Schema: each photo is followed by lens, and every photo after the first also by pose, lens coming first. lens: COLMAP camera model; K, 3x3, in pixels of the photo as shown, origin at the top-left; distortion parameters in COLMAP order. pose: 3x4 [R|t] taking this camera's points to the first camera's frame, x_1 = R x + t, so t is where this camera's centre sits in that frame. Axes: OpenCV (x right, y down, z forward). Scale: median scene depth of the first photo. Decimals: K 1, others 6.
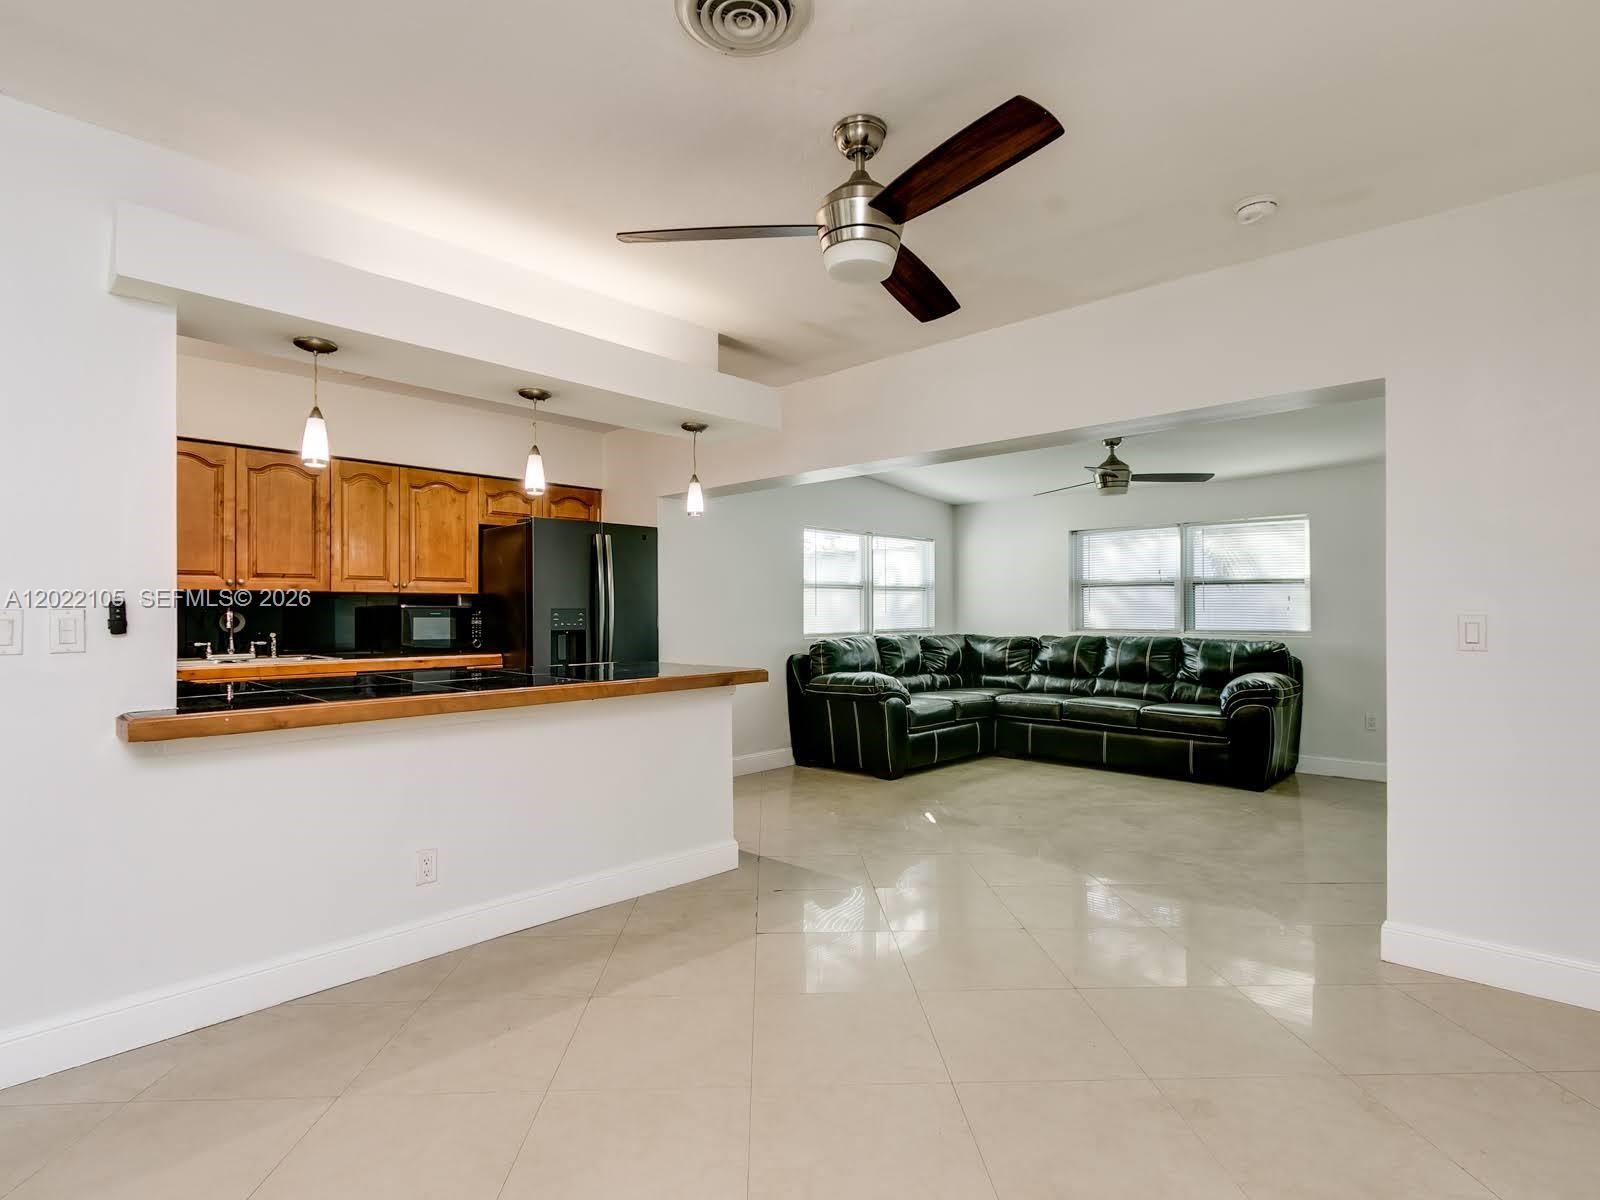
lens RADIAL K [[824.7, 0, 798.2], [0, 824.7, 605.5], [0, 0, 1]] dist [0.001622, -0.000126]
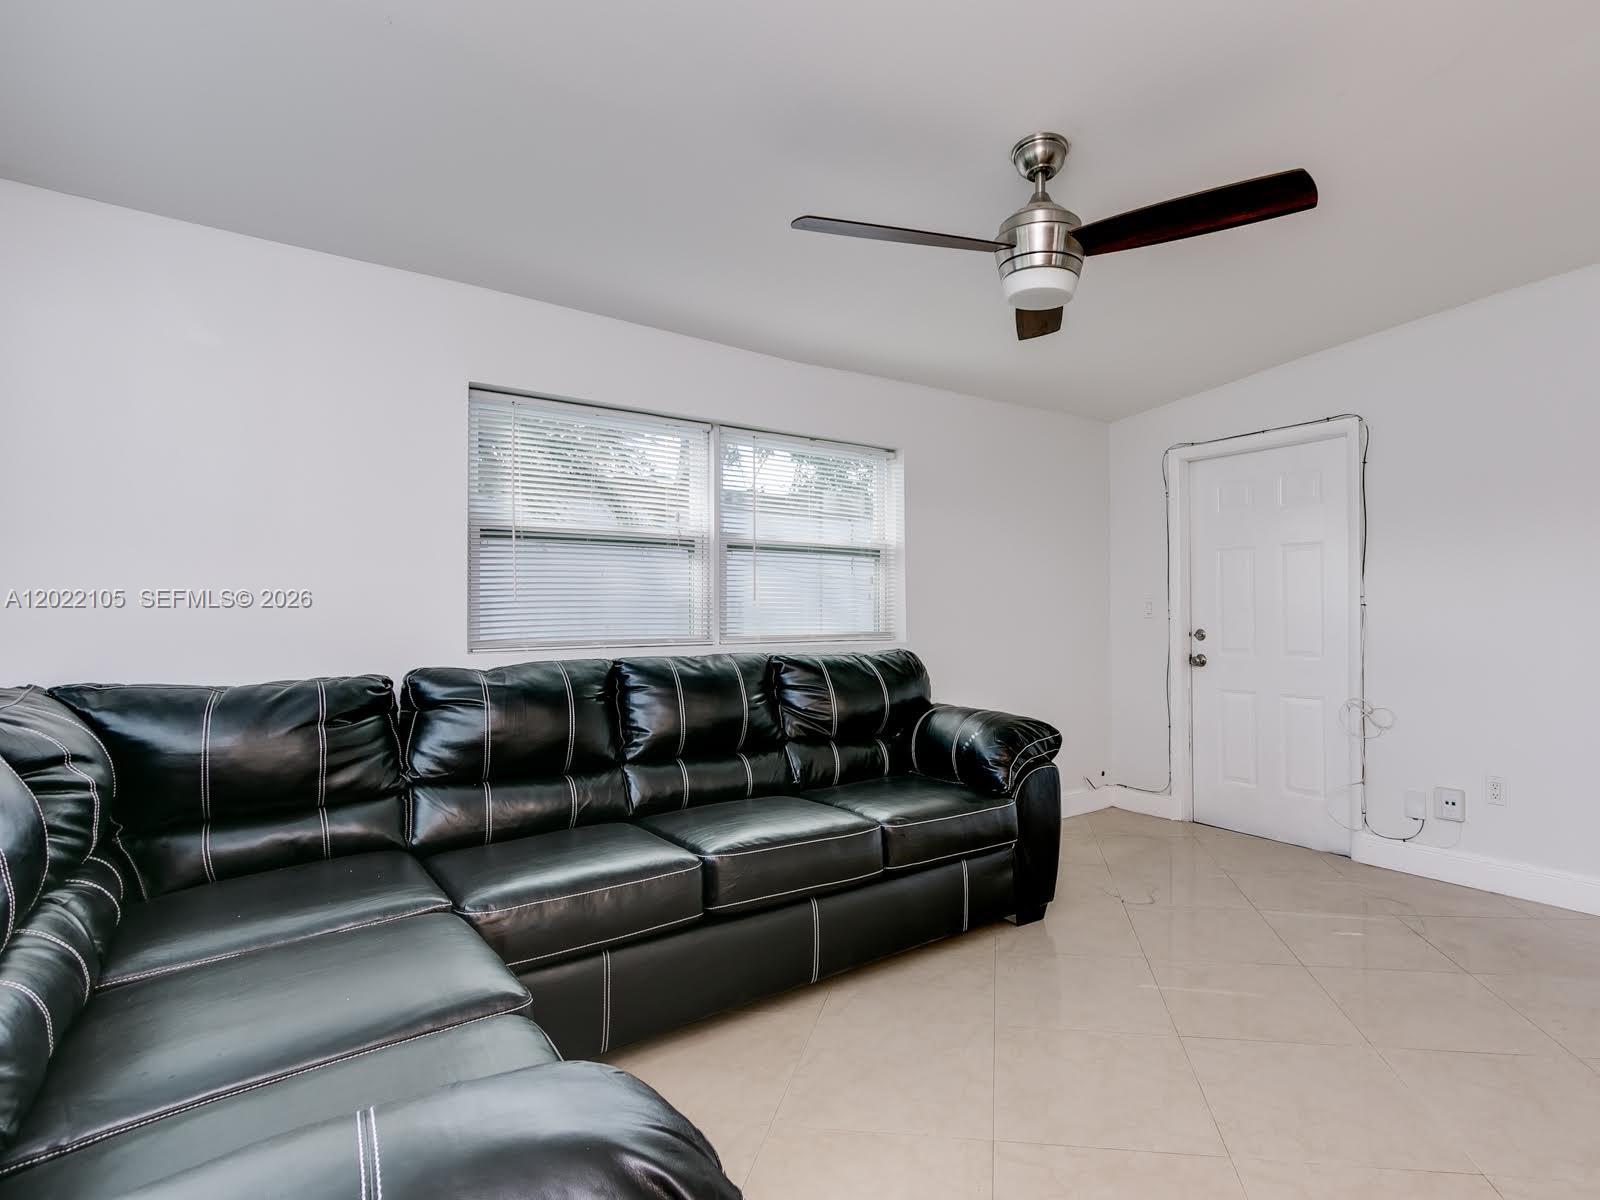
lens RADIAL K [[809.8, 0, 885.5], [0, 809.8, 605.8], [0, 0, 1]] dist [0.018659, -0.000094]
pose [[0.157125, 0.000827, 0.987578, -0.006101], [-0.004591, 0.999989, -0.000107, 0.010361], [-0.987568, -0.004517, 0.157127, 0.906875]]
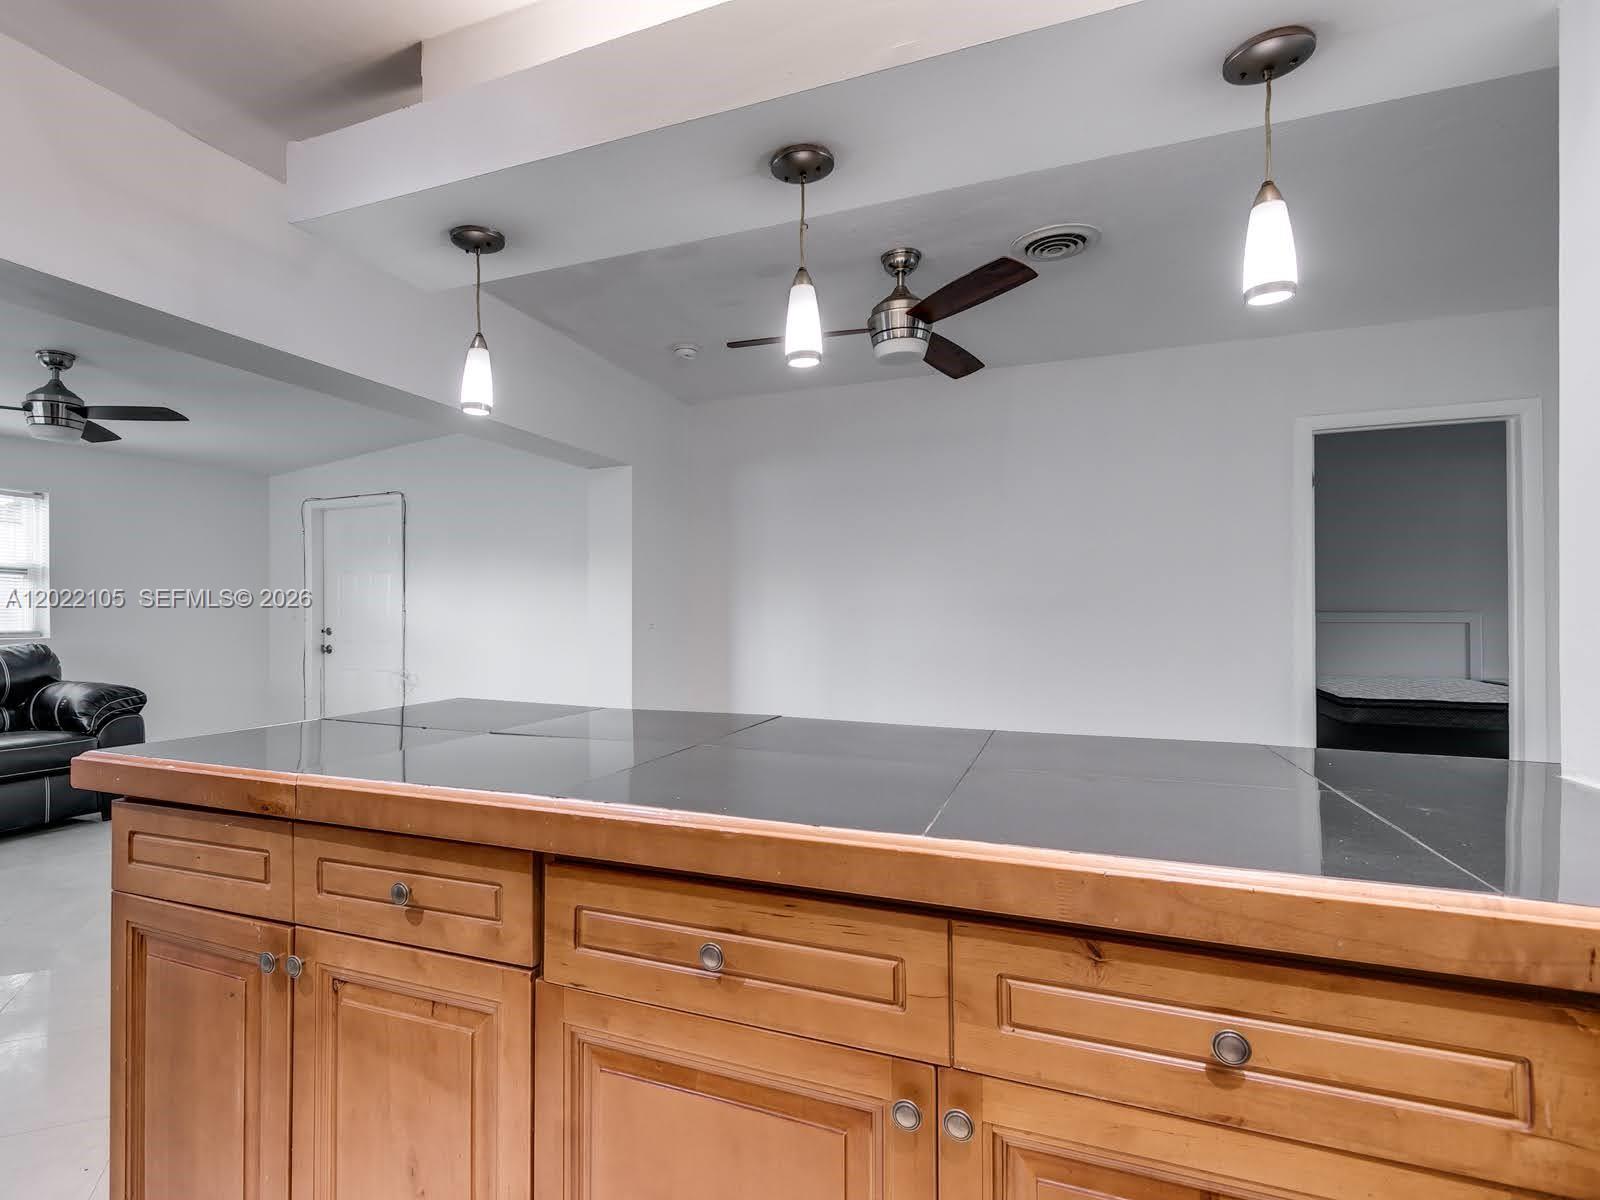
lens RADIAL K [[826.3, 0, 706.8], [0, 826.3, 605.7], [0, 0, 1]] dist [0.001574, 0.000217]
pose [[-0.330301, 0.008112, 0.943841, -0.406173], [-0.003375, 0.999947, -0.009775, 0.010667], [-0.943870, -0.006415, -0.330256, 0.636446]]
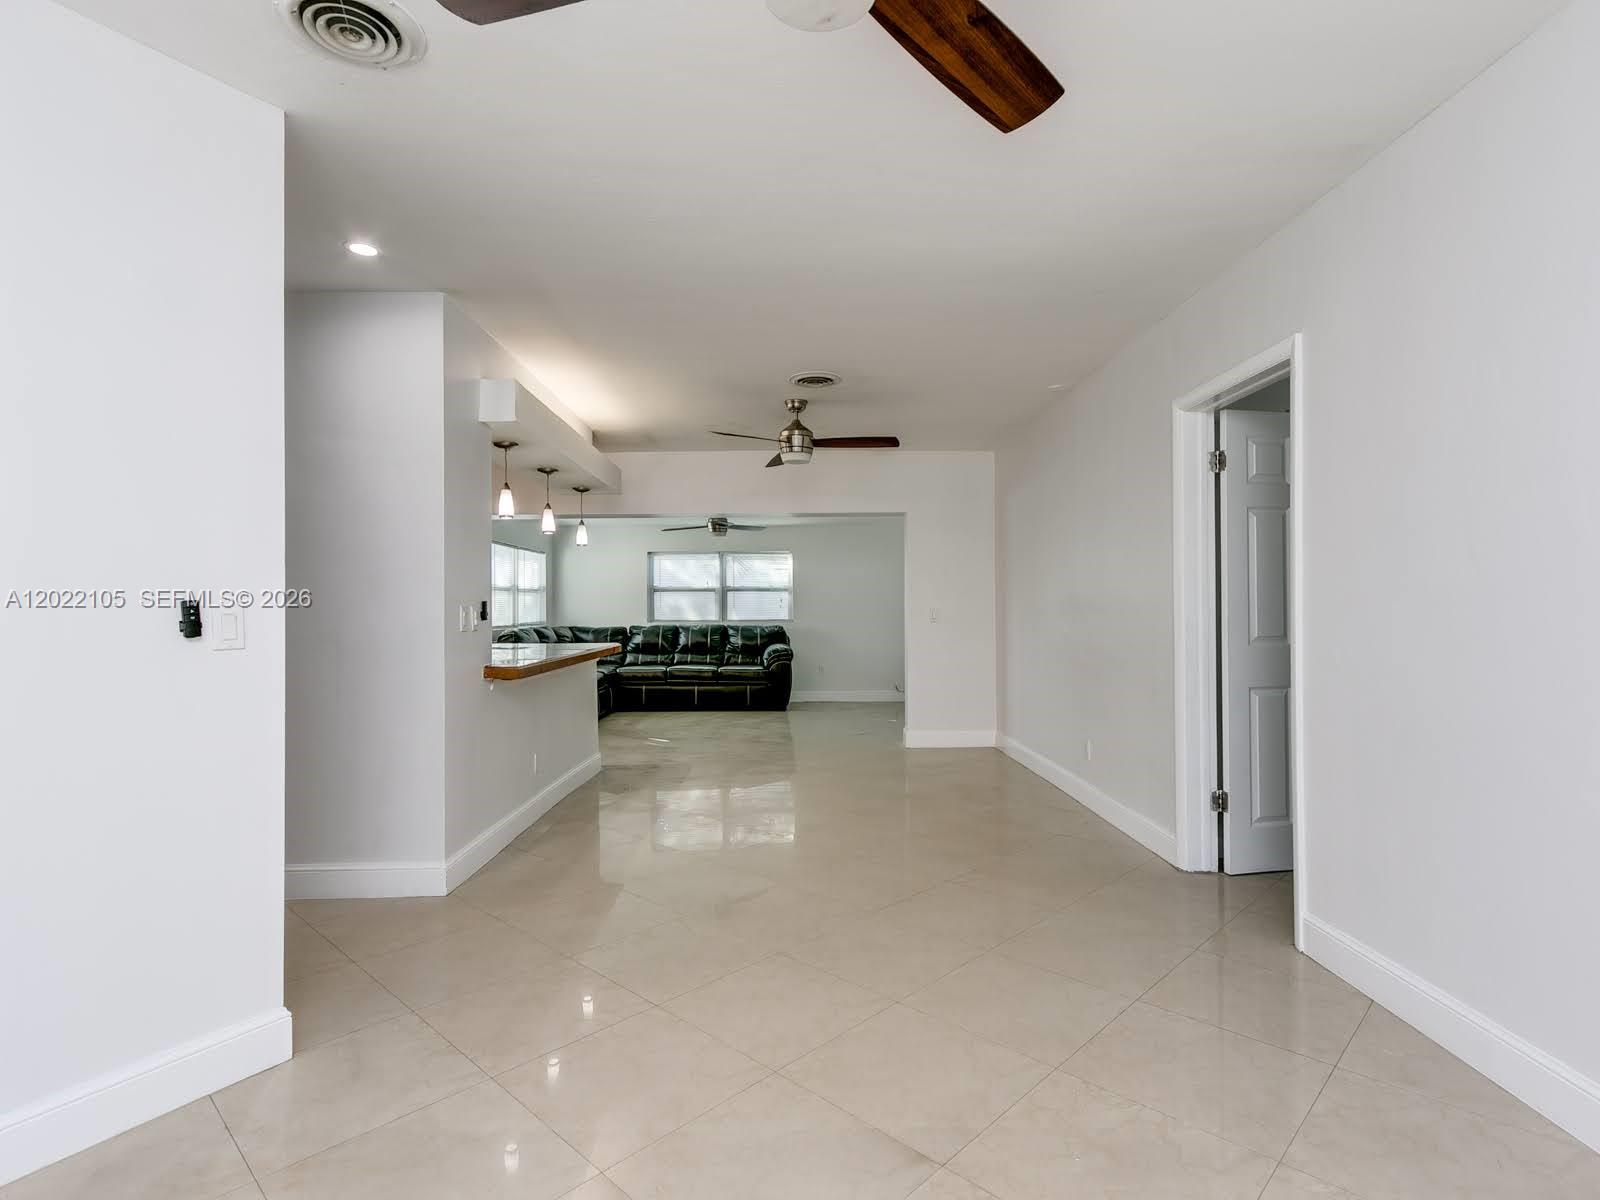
lens RADIAL K [[824.7, 0, 798.2], [0, 824.7, 605.5], [0, 0, 1]] dist [0.001622, -0.000126]
pose [[0.724807, 0.000447, 0.688951, -0.555338], [-0.000908, 1.000000, 0.000307, 0.001300], [-0.688951, -0.000848, 0.724807, -0.253588]]
